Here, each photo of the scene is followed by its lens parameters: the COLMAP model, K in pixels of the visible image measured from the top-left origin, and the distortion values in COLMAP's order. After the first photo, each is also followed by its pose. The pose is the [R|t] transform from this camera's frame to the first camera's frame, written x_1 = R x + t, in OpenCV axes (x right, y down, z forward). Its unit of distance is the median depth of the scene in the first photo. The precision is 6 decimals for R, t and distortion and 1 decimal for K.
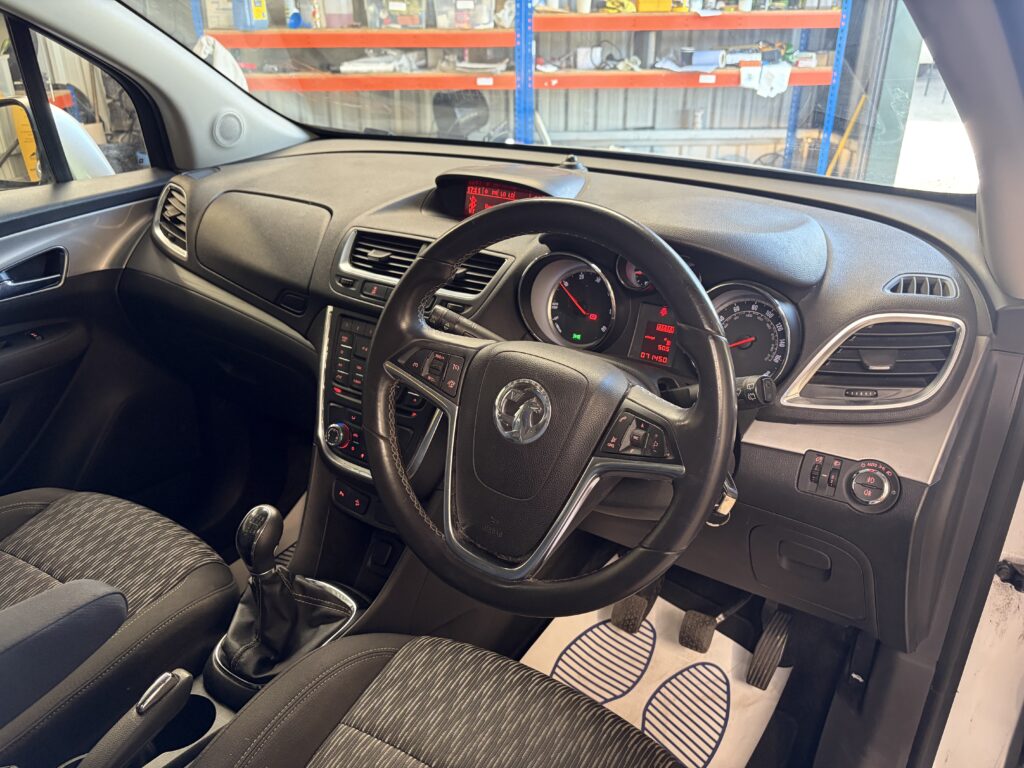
lens RADIAL K [[779.3, 0, 519.9], [0, 779.3, 382.5], [0, 0, 1]] dist [0.006715, -0.002502]
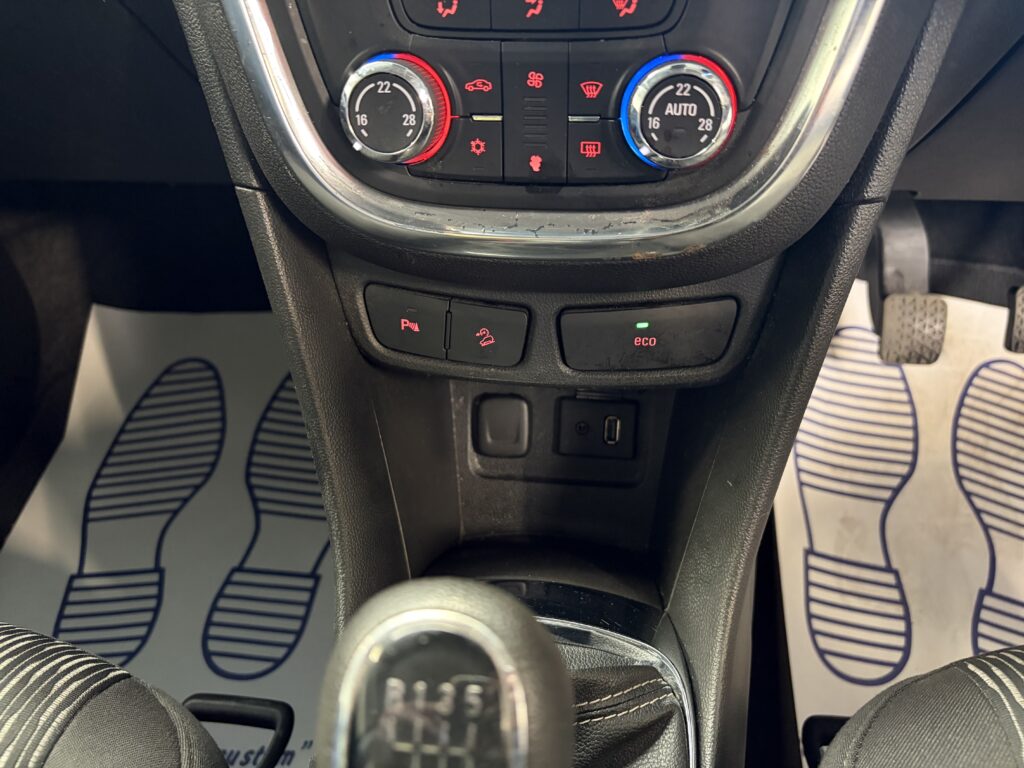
lens RADIAL K [[774.0, 0, 518.9], [0, 774.0, 382.9], [0, 0, 1]] dist [0.049358, -0.069389]
pose [[0.894125, -0.364998, 0.259454, -0.064383], [0.234256, 0.875005, 0.423662, 0.011054], [-0.381659, -0.318028, 0.867868, 0.169589]]
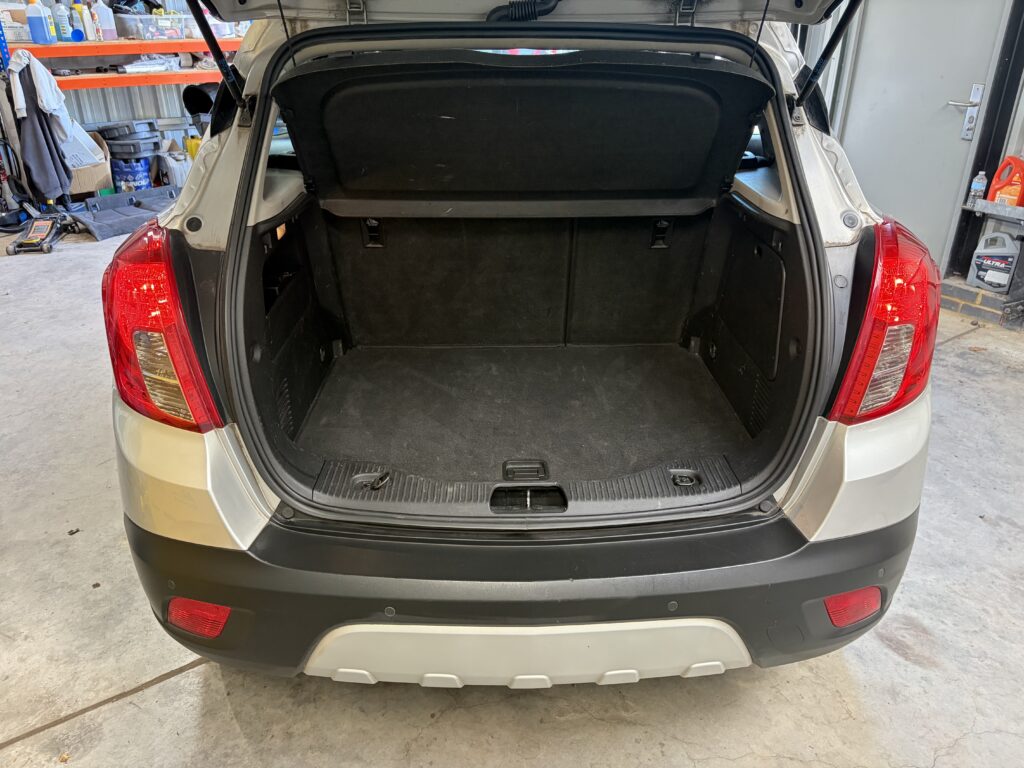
lens RADIAL K [[774.0, 0, 518.9], [0, 774.0, 382.9], [0, 0, 1]] dist [0.049358, -0.069389]
pose [[0.817700, -0.245978, 0.520443, -0.511220], [0.239323, 0.967533, 0.081273, 0.162213], [-0.523537, 0.058097, 0.850020, -0.442992]]
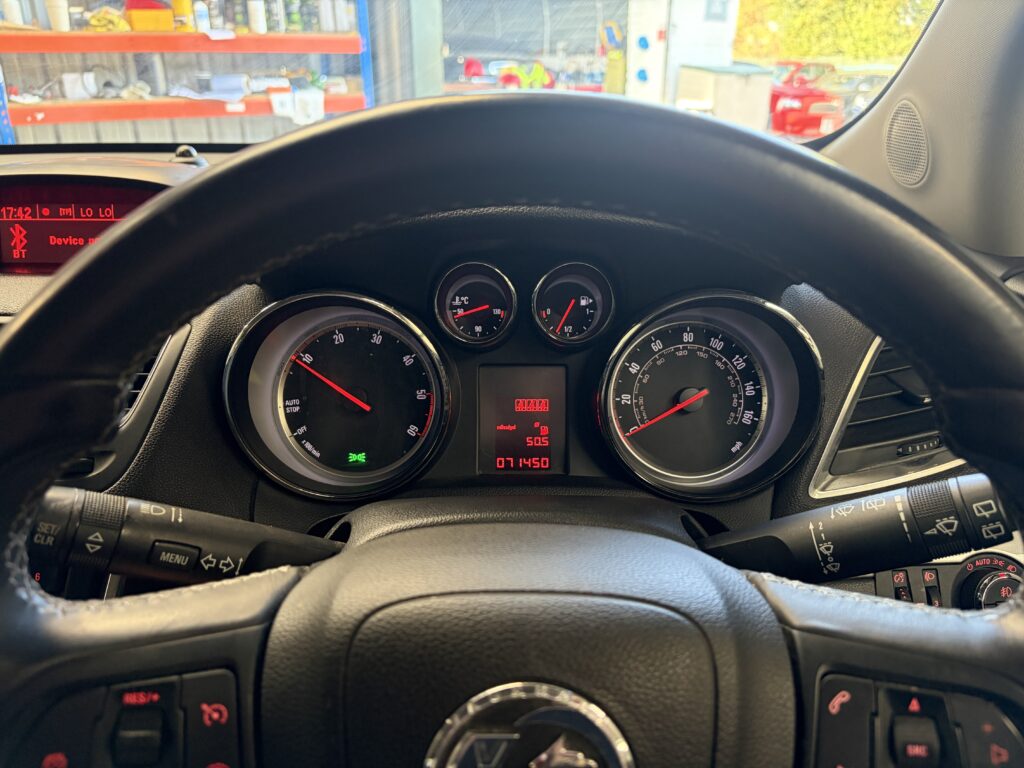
lens RADIAL K [[761.0, 0, 518.6], [0, 761.0, 404.6], [0, 0, 1]] dist [0.051607, -0.073734]
pose [[0.829595, -0.217865, 0.514108, -0.017575], [0.229915, 0.972345, 0.041048, -0.018452], [-0.508833, 0.084148, 0.856743, 0.110610]]
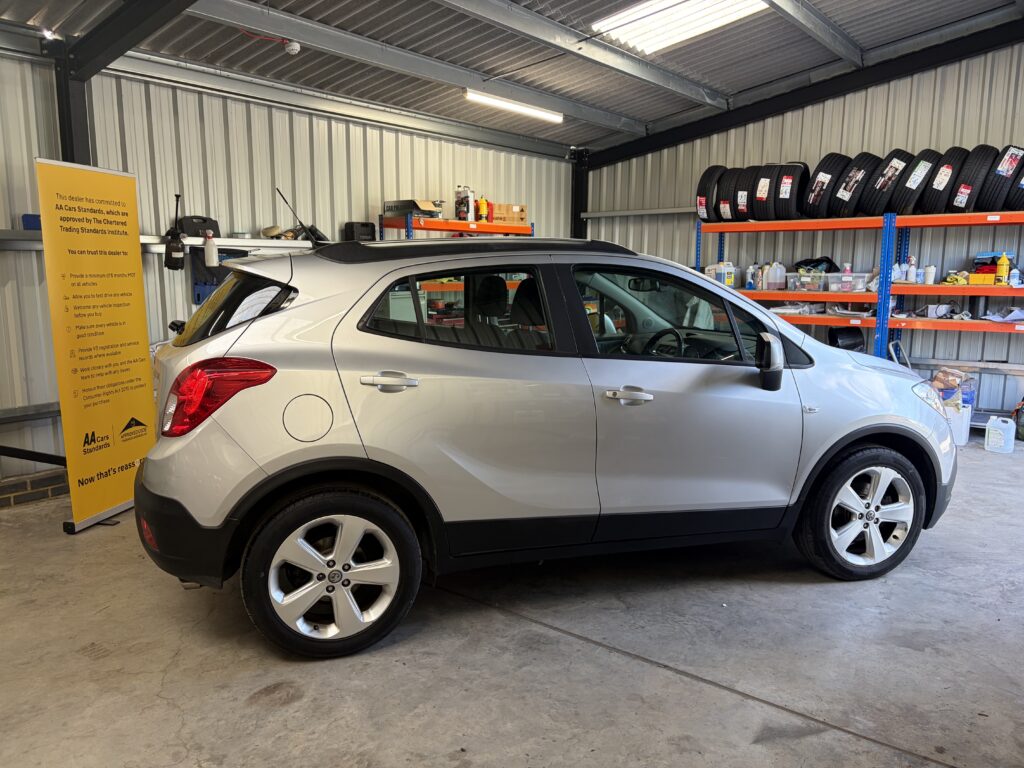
lens RADIAL K [[775.4, 0, 512.0], [0, 775.4, 384.0], [0, 0, 1]] dist [0.014082, 0.002931]
pose [[0.788671, 0.095514, -0.607351, 0.394890], [-0.265128, 0.944123, -0.195804, 0.244678], [0.554712, 0.315450, 0.769926, -0.607700]]
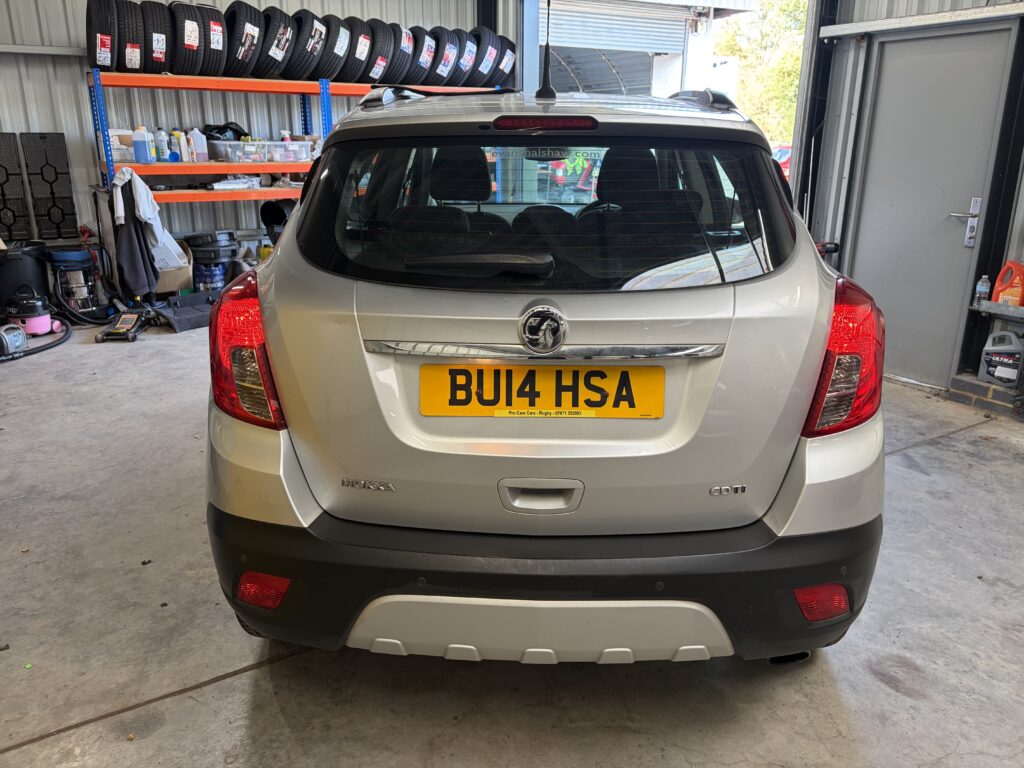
lens RADIAL K [[774.0, 0, 518.9], [0, 774.0, 382.9], [0, 0, 1]] dist [0.049358, -0.069389]
pose [[0.851339, -0.146916, 0.503625, -0.547977], [0.214980, 0.973381, -0.079456, 0.209777], [-0.478546, 0.175913, 0.860261, -0.505621]]
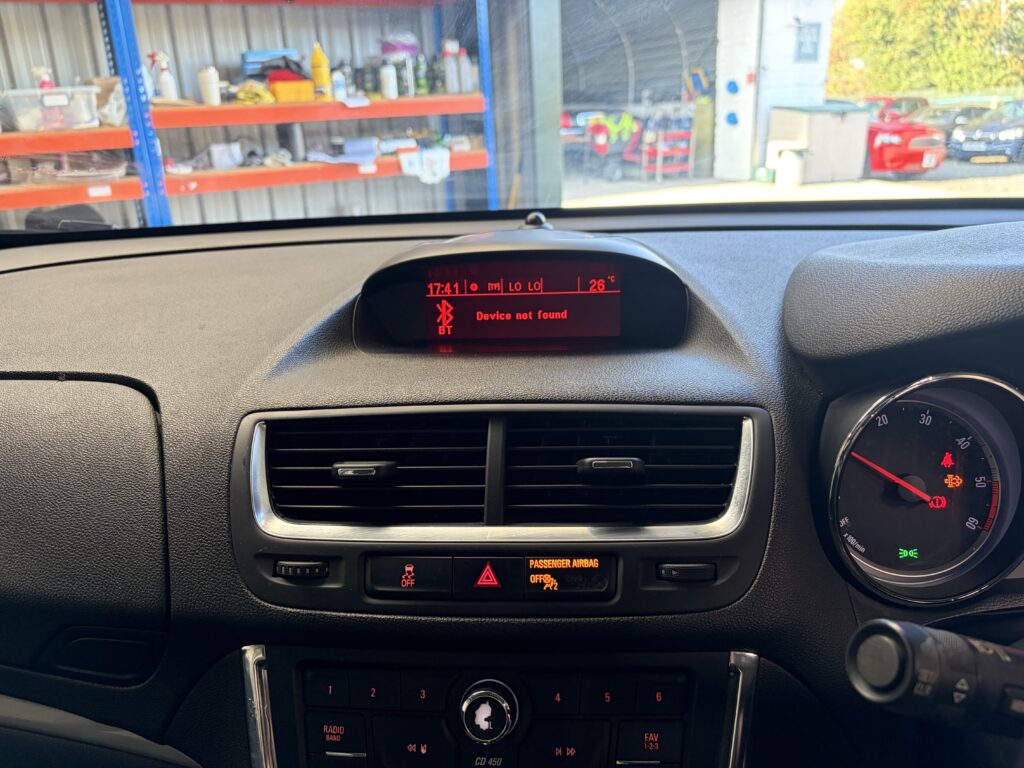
lens RADIAL K [[765.5, 0, 515.9], [0, 765.5, 407.7], [0, 0, 1]] dist [0.029525, -0.054141]
pose [[0.877834, -0.199744, 0.435327, -0.061550], [0.239405, 0.970192, -0.037597, -0.036776], [-0.414841, 0.137223, 0.899487, 0.144365]]
